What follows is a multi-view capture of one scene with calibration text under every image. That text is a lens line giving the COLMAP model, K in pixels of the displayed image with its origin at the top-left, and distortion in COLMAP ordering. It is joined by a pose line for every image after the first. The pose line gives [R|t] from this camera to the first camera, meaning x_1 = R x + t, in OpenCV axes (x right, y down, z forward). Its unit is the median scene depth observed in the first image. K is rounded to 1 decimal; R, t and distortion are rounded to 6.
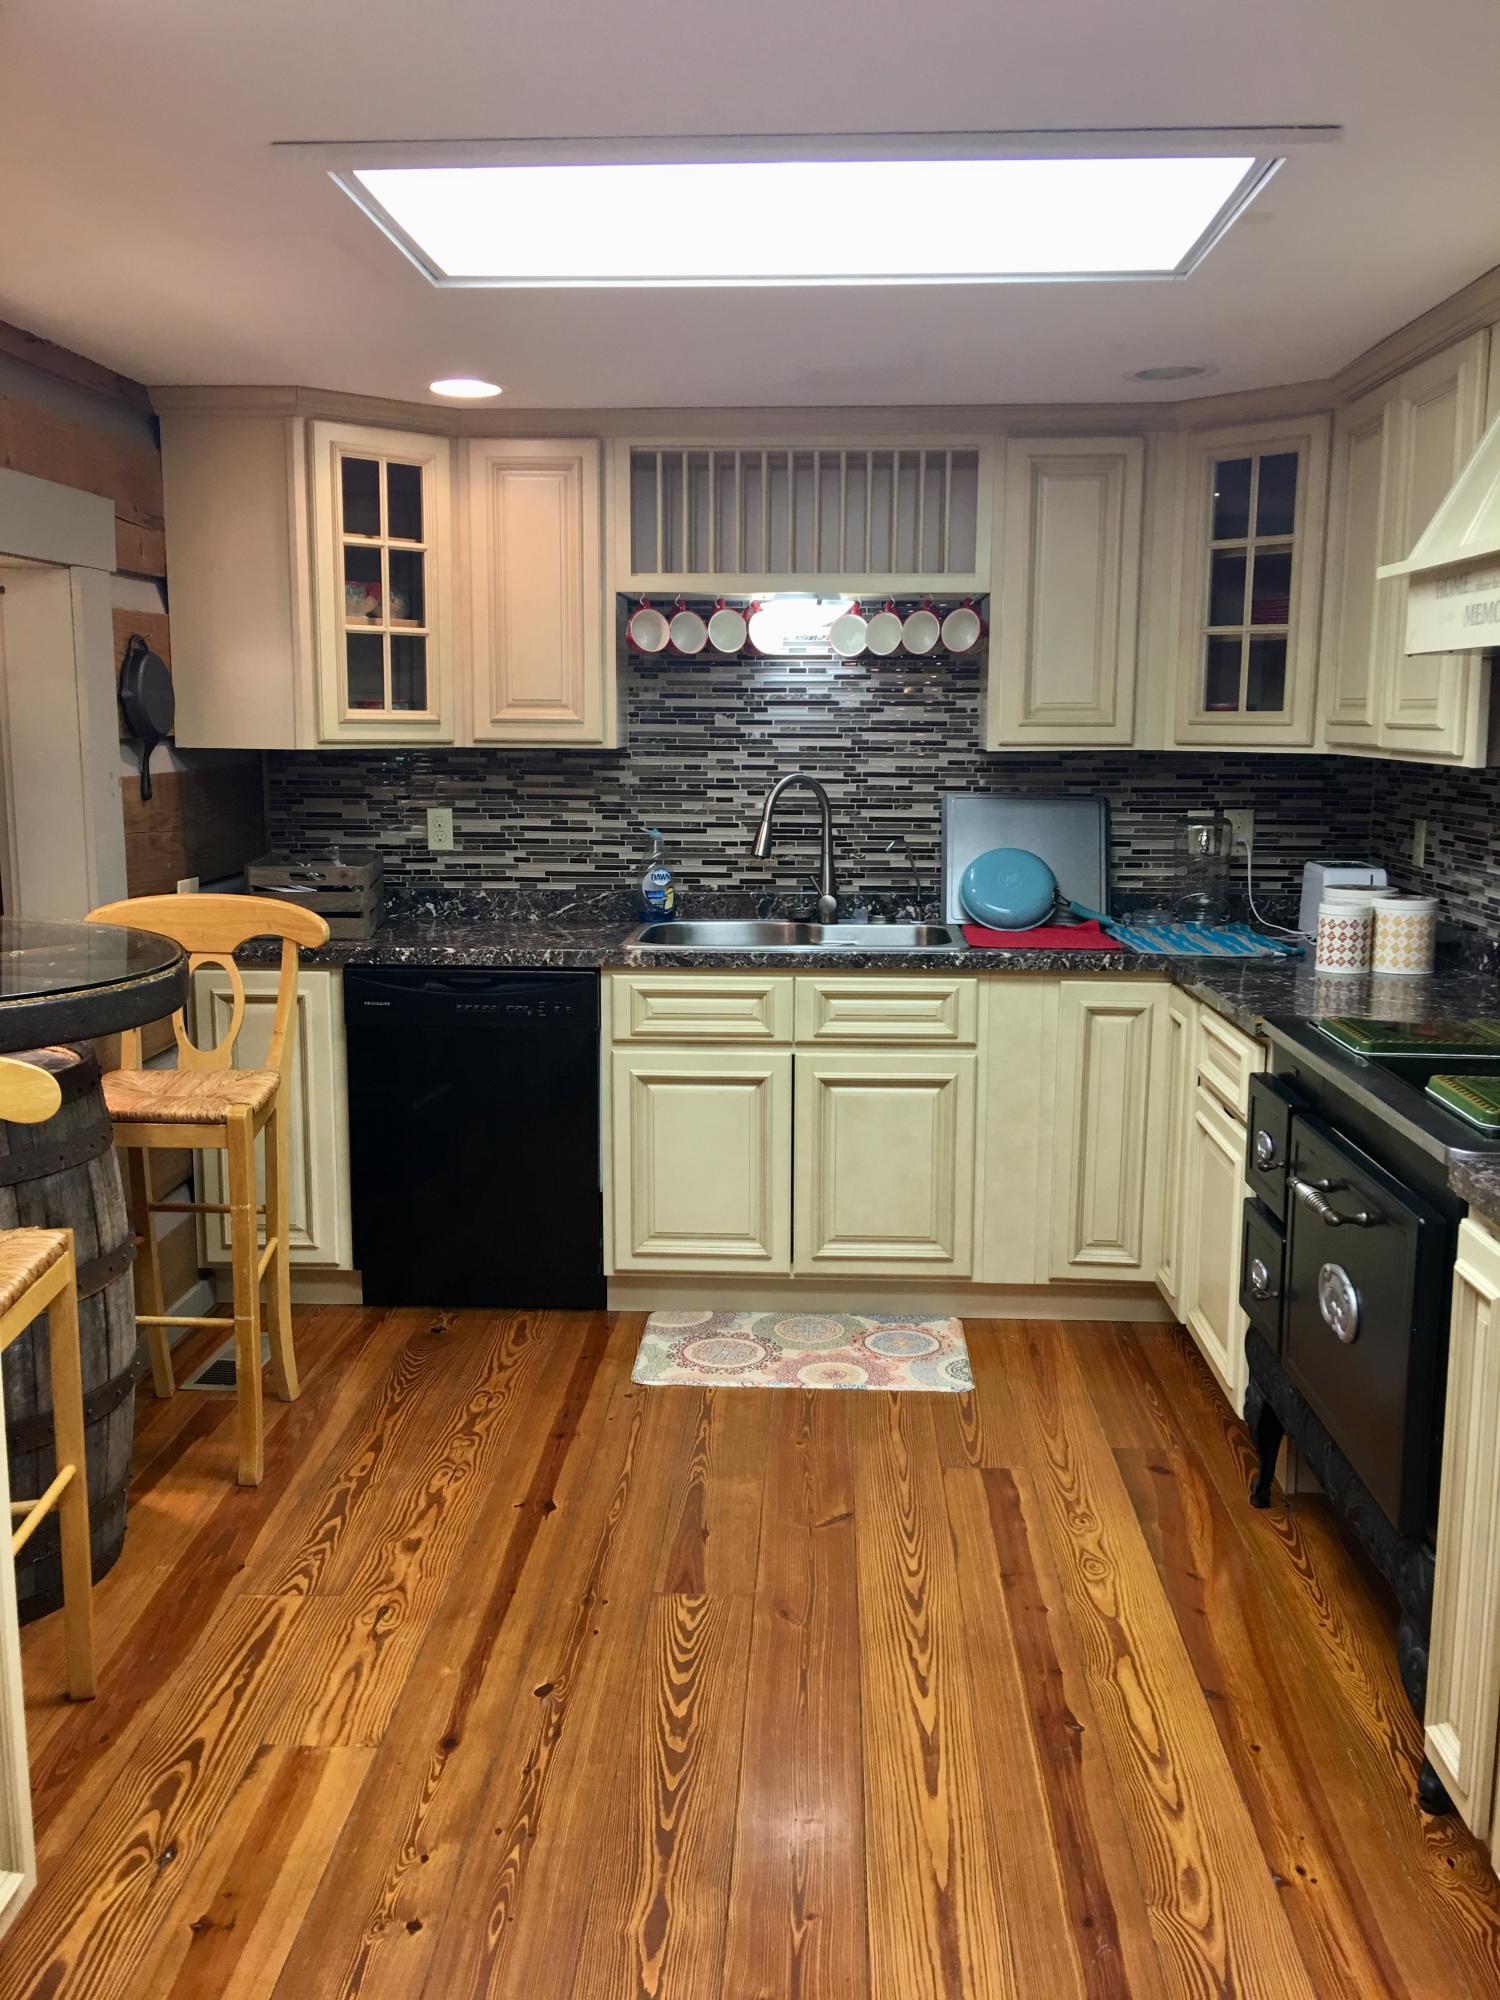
lens RADIAL K [[1672.1, 0, 752.1], [0, 1672.1, 969.7], [0, 0, 1]] dist [0.082100, -0.123939]
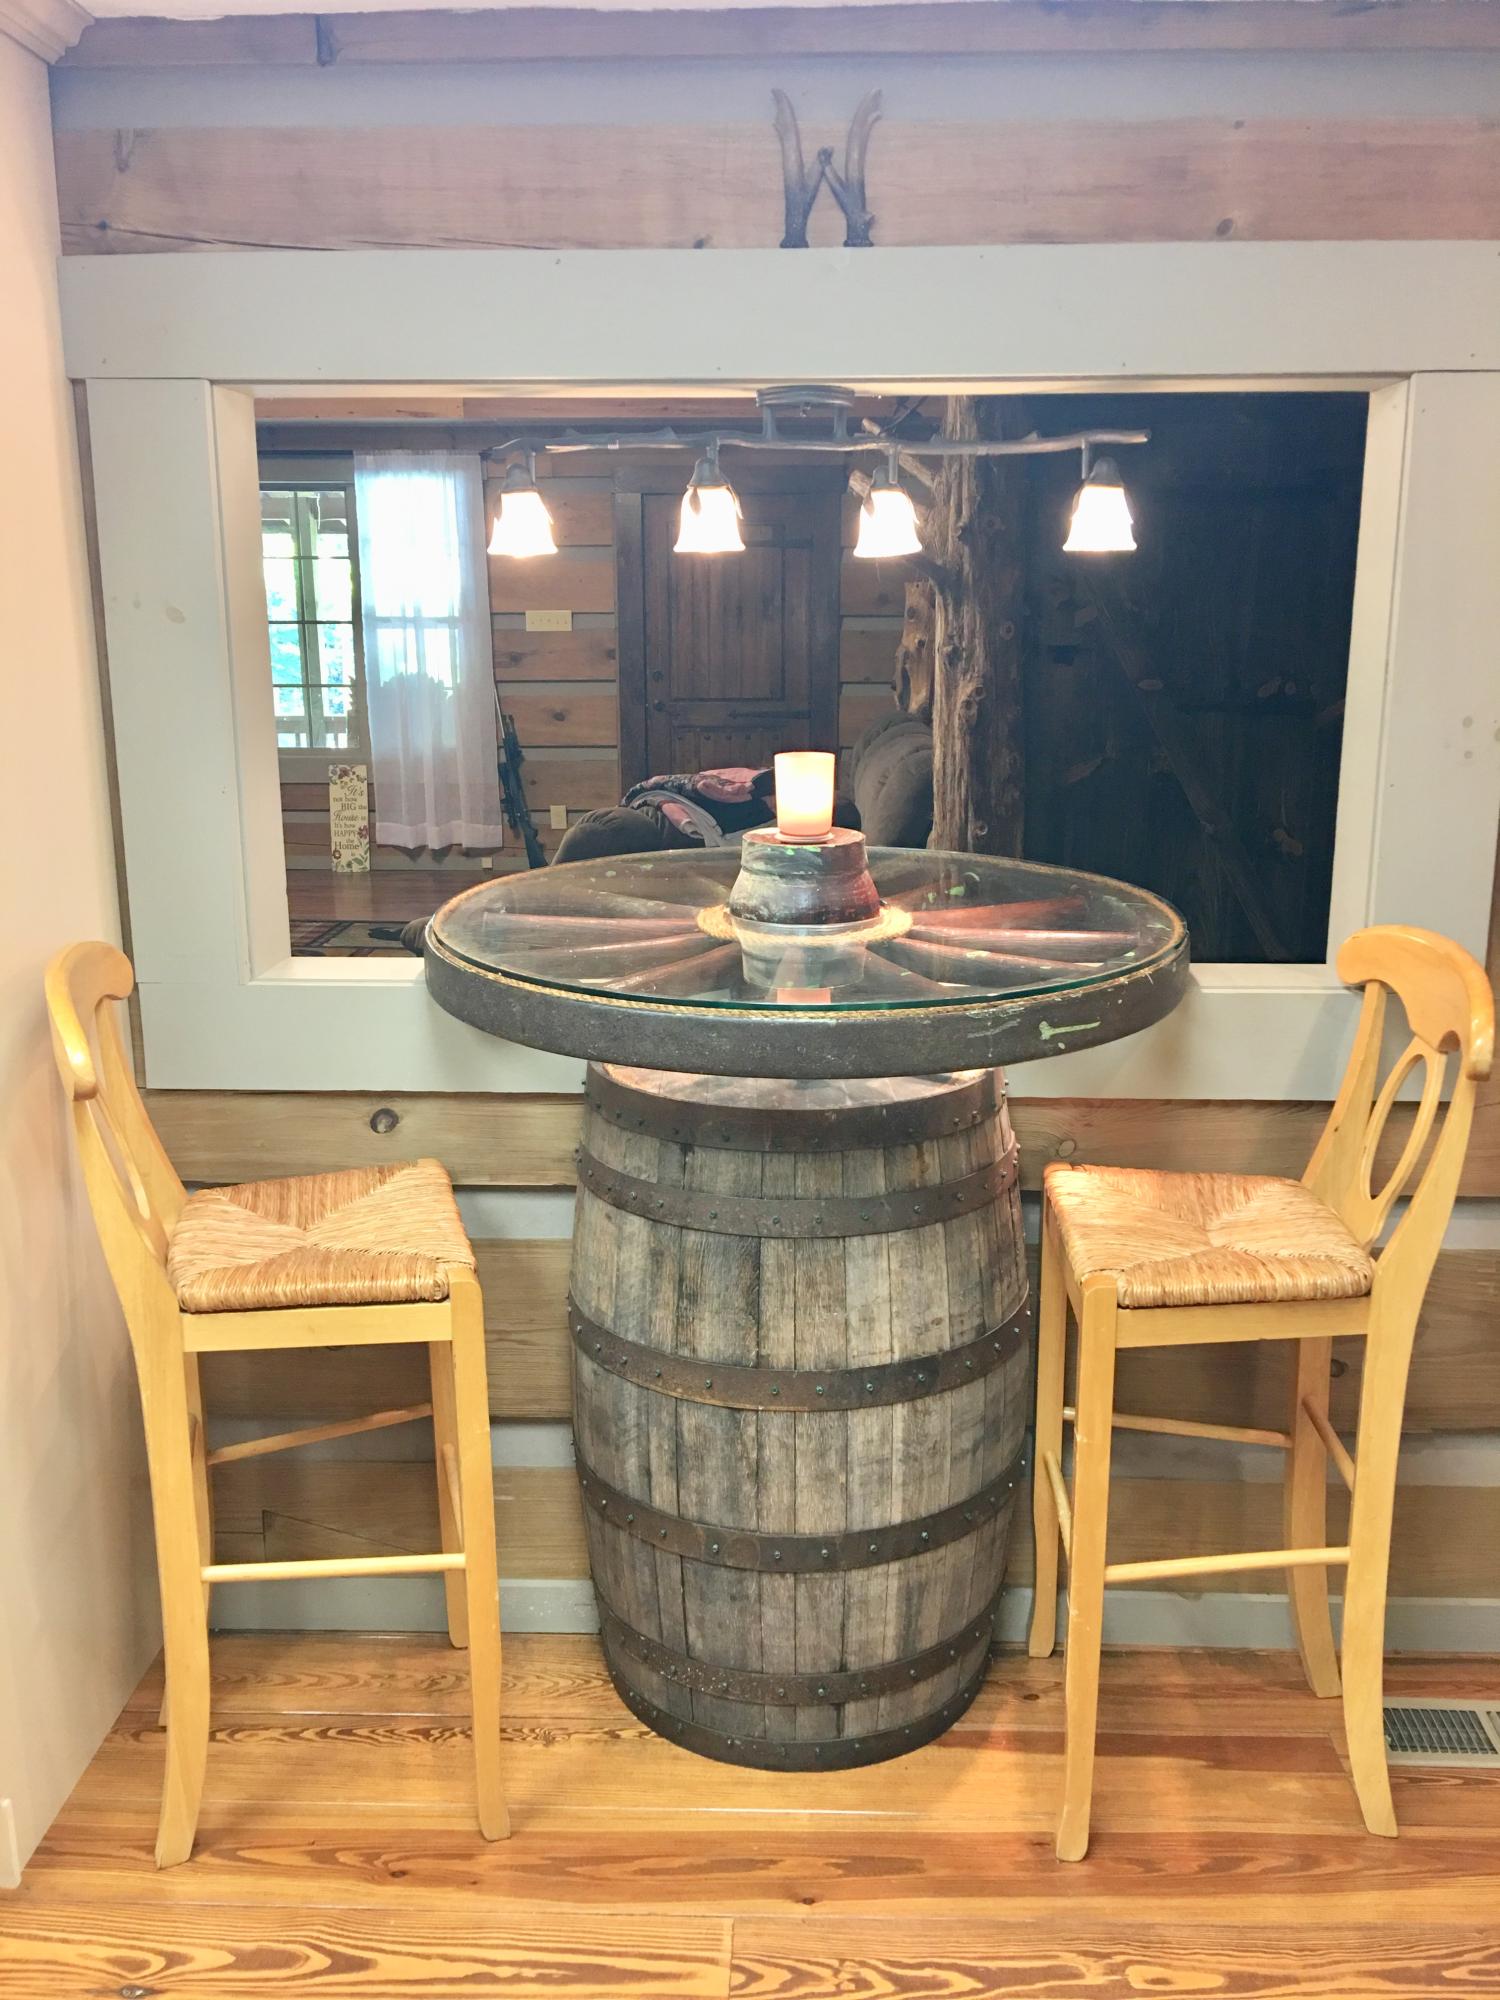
lens RADIAL K [[1672.1, 0, 752.1], [0, 1672.1, 969.7], [0, 0, 1]] dist [0.082100, -0.123939]
pose [[0.014058, 0.199916, -0.979712, 0.305594], [-0.159680, 0.967683, 0.195170, -0.141099], [0.987069, 0.153697, 0.045526, 0.978677]]
